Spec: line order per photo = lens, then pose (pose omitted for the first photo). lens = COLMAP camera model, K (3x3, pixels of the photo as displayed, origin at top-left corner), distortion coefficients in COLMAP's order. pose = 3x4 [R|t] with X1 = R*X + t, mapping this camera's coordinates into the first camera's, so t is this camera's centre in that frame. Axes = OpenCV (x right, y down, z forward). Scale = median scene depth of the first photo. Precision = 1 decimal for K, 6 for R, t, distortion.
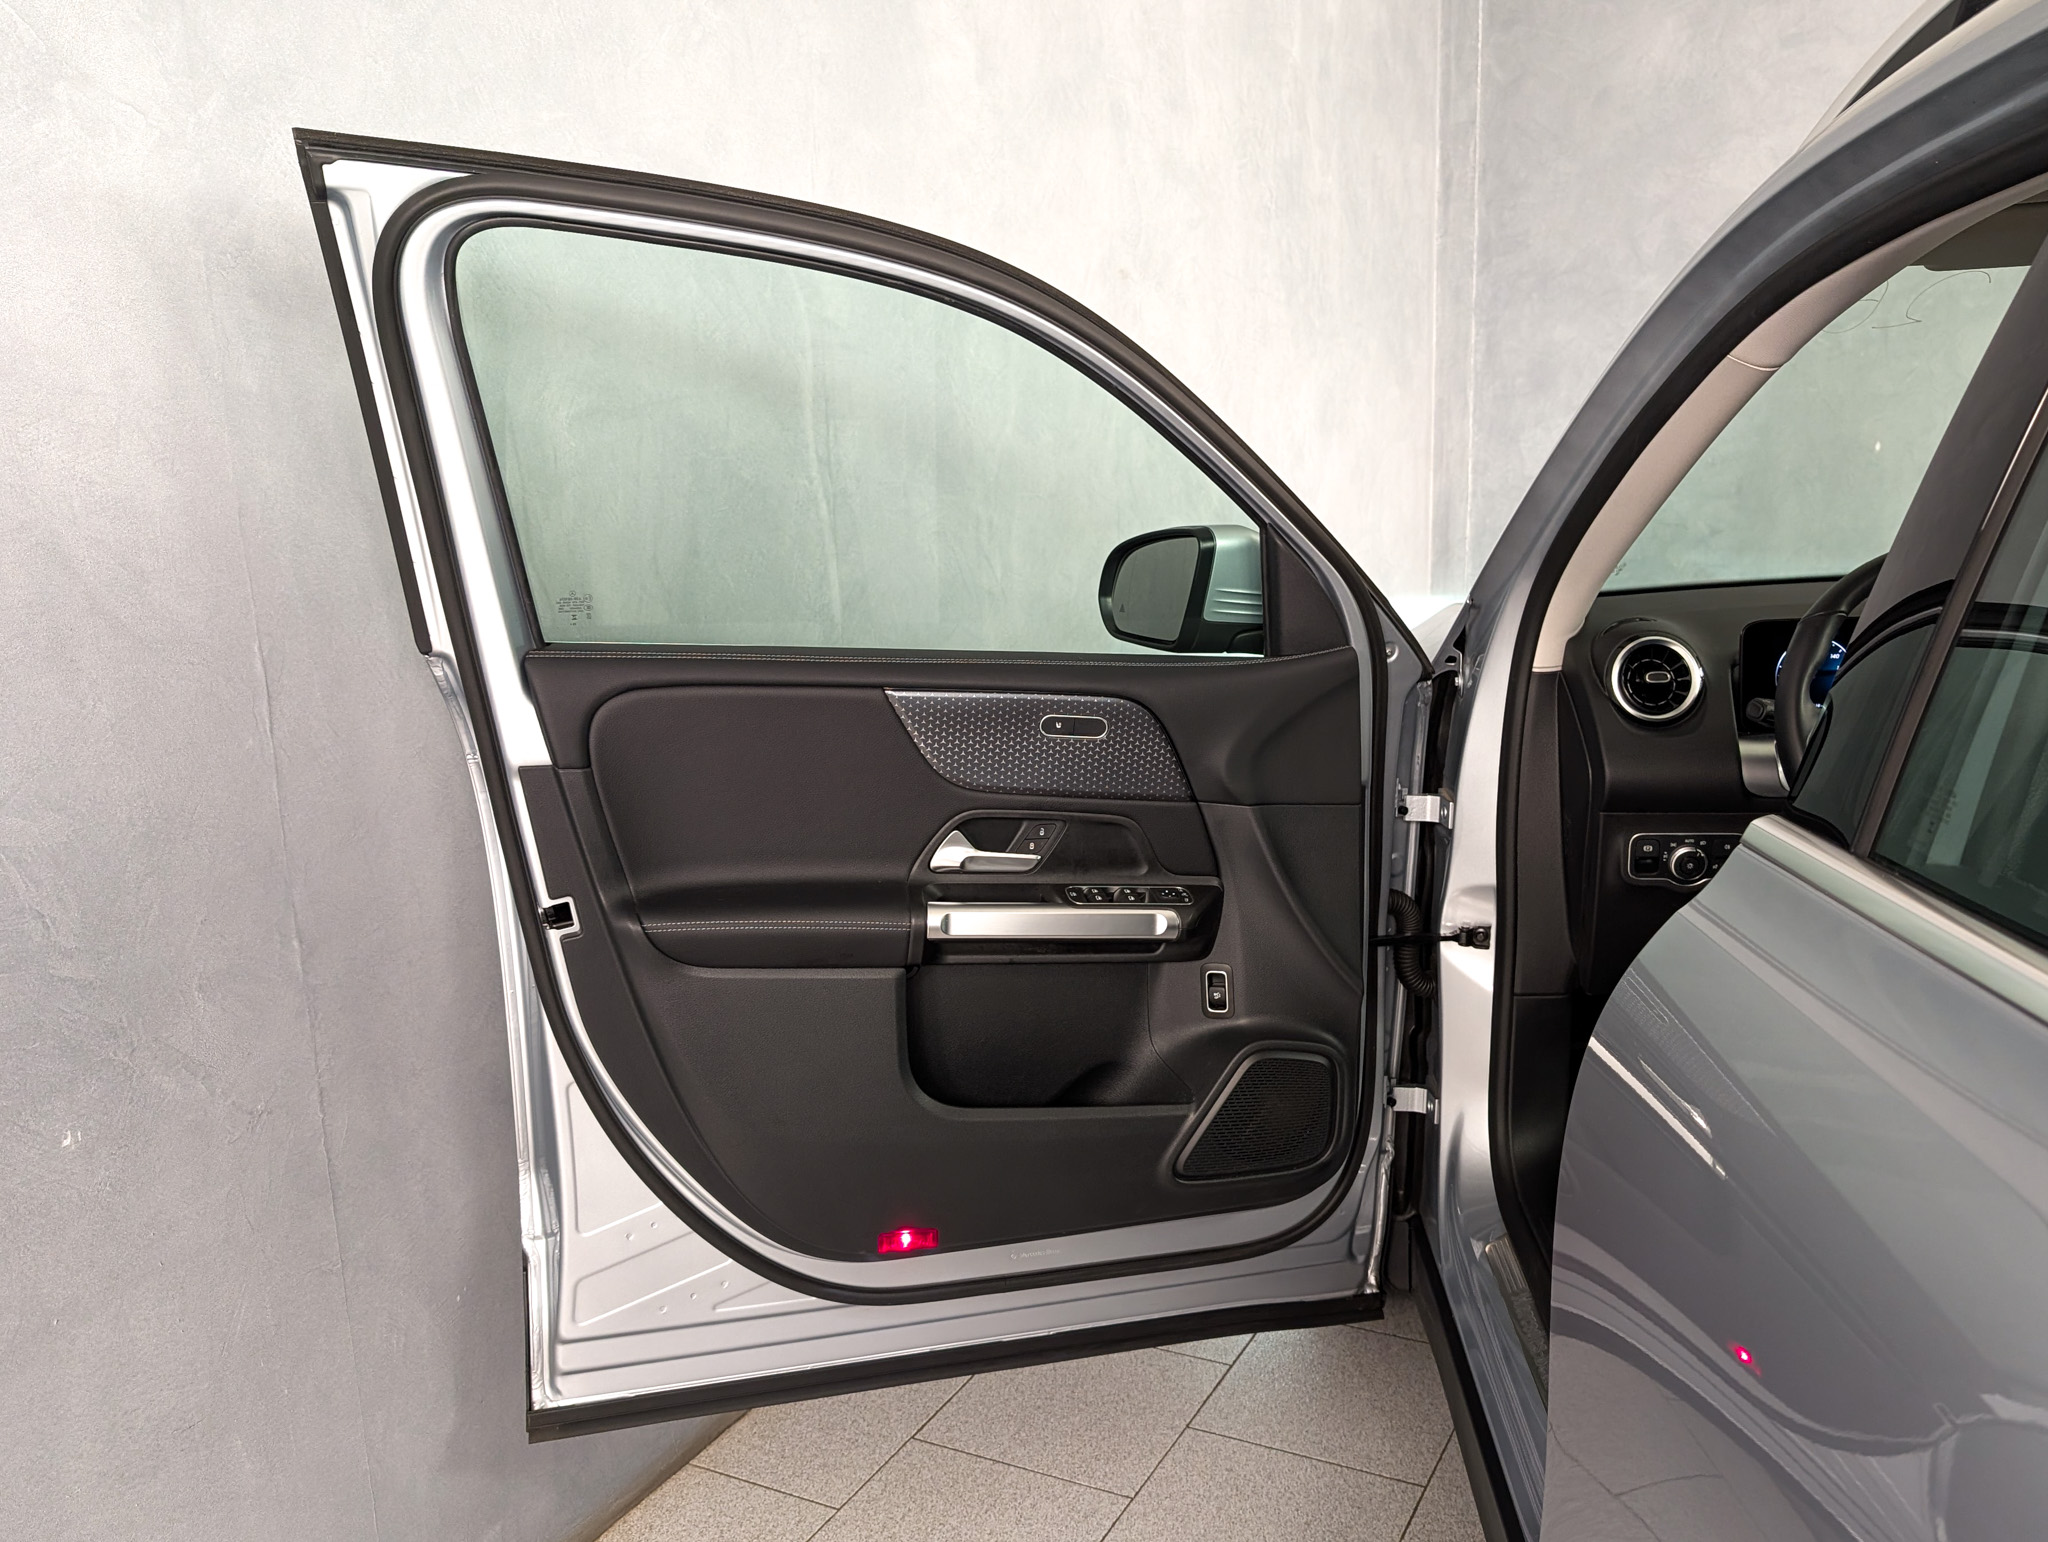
lens RADIAL K [[1647.9, 0, 1071.5], [0, 1647.9, 759.1], [0, 0, 1]] dist [0.014553, -0.000082]
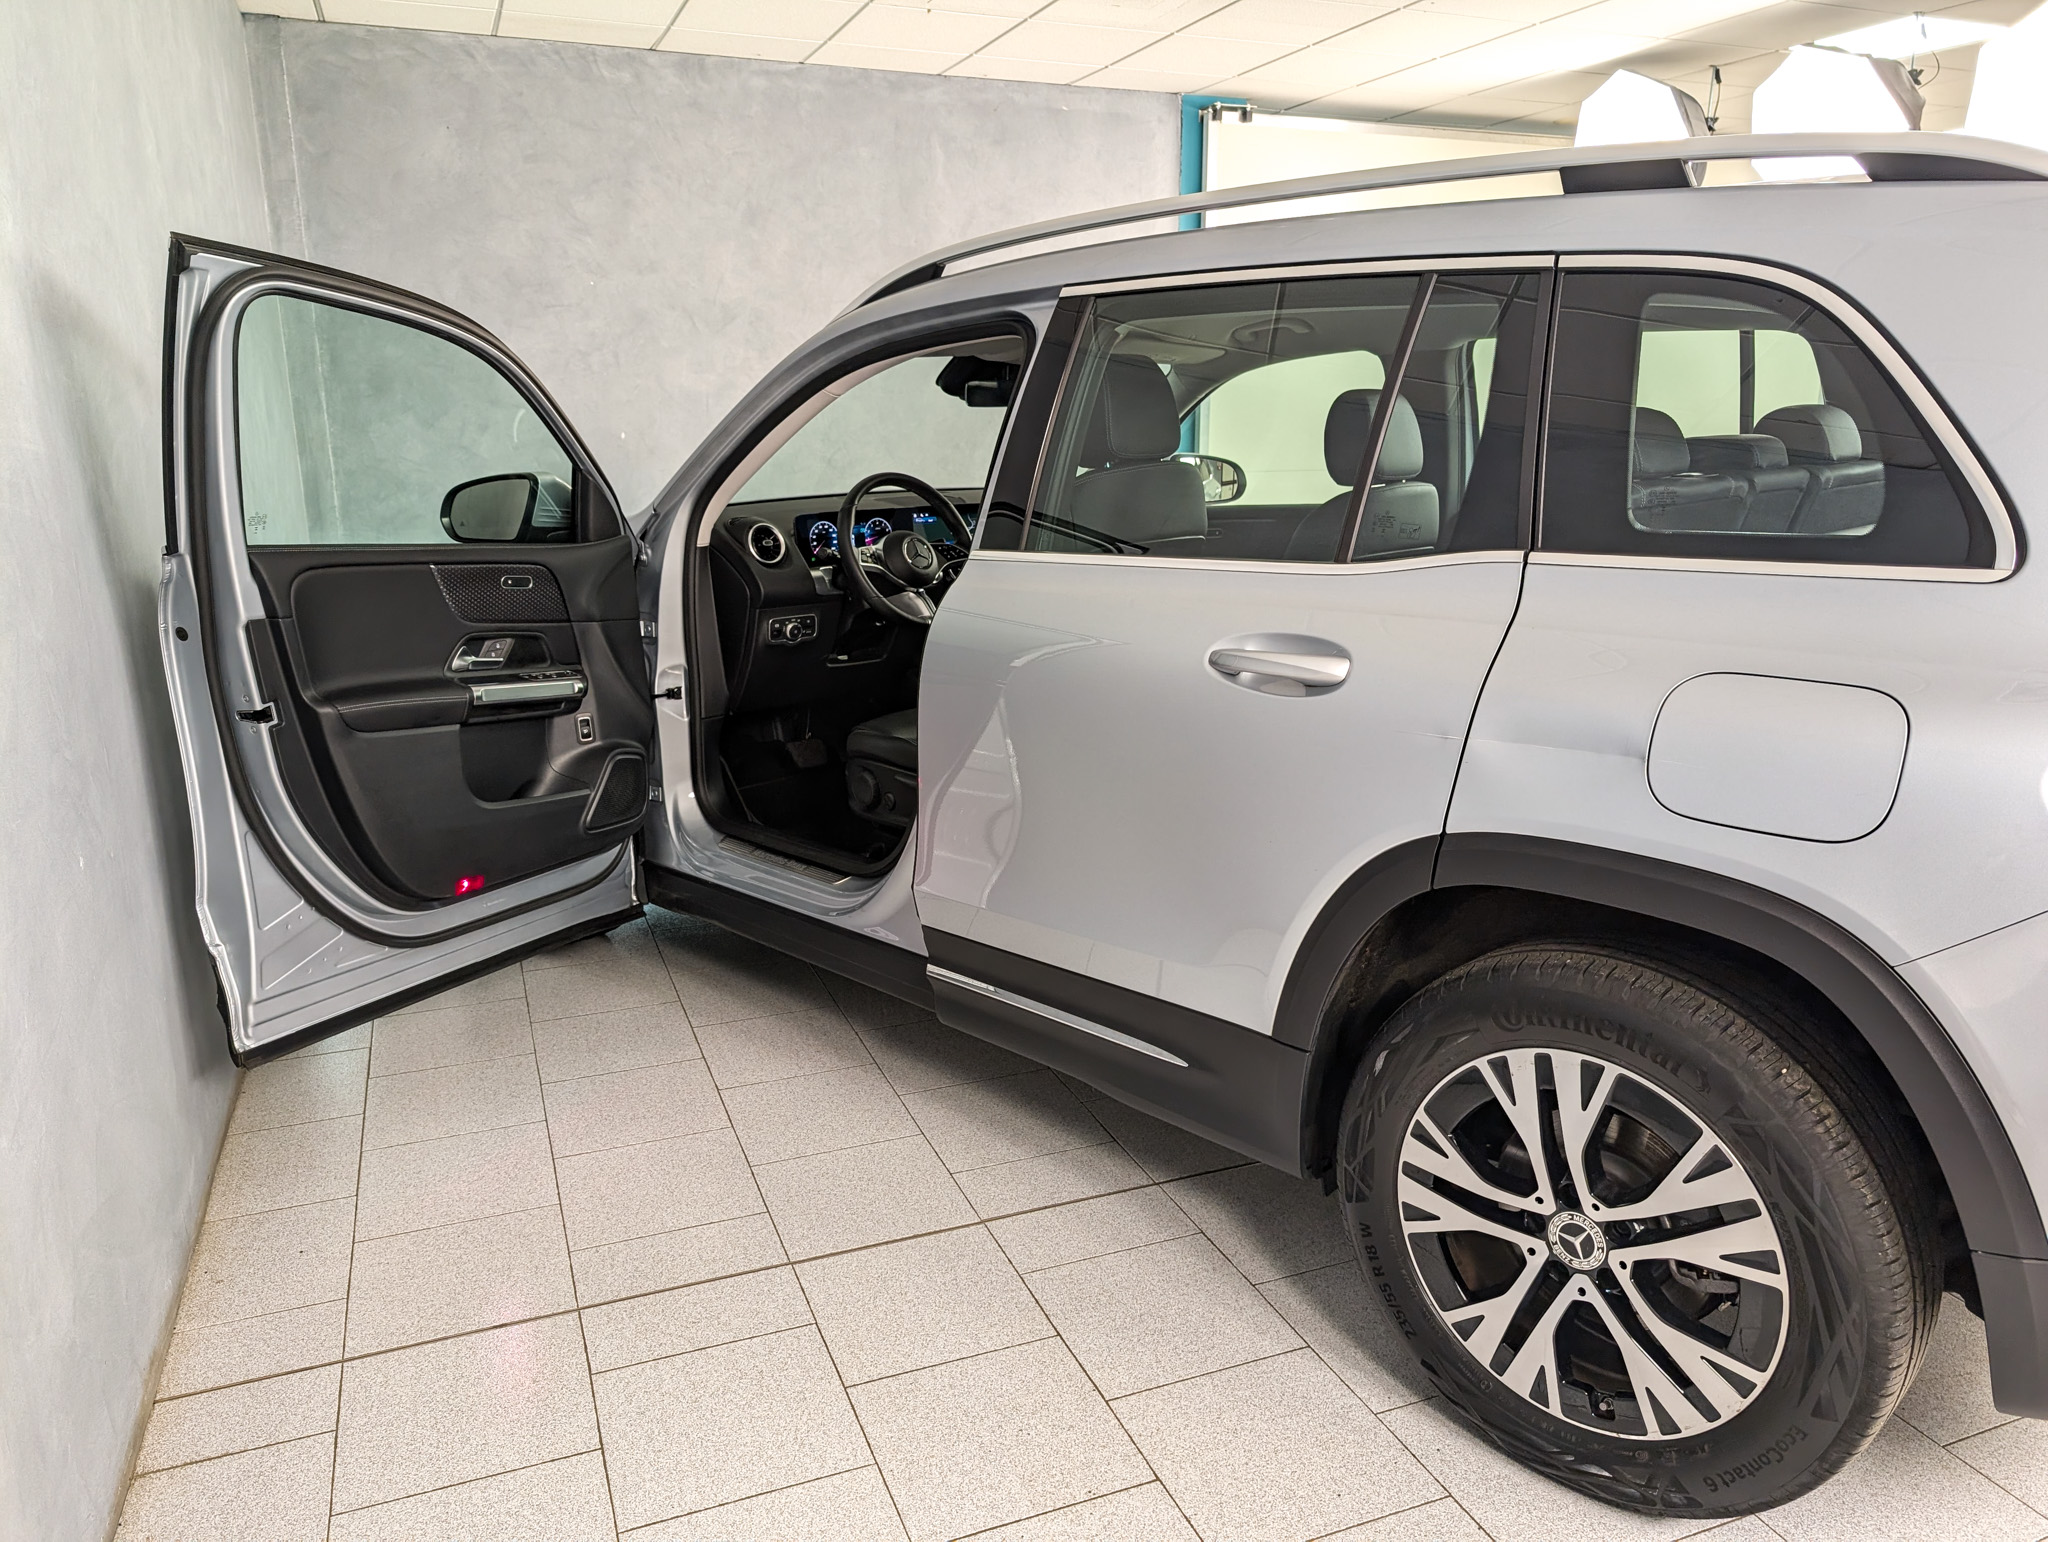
lens RADIAL K [[1625.7, 0, 1024.0], [0, 1625.7, 771.0], [0, 0, 1]] dist [-0.163240, 0.132311]
pose [[0.664764, -0.131911, 0.735316, -0.879394], [0.119819, 0.990371, 0.069343, 0.121215], [-0.737382, 0.042008, 0.674168, -0.527462]]
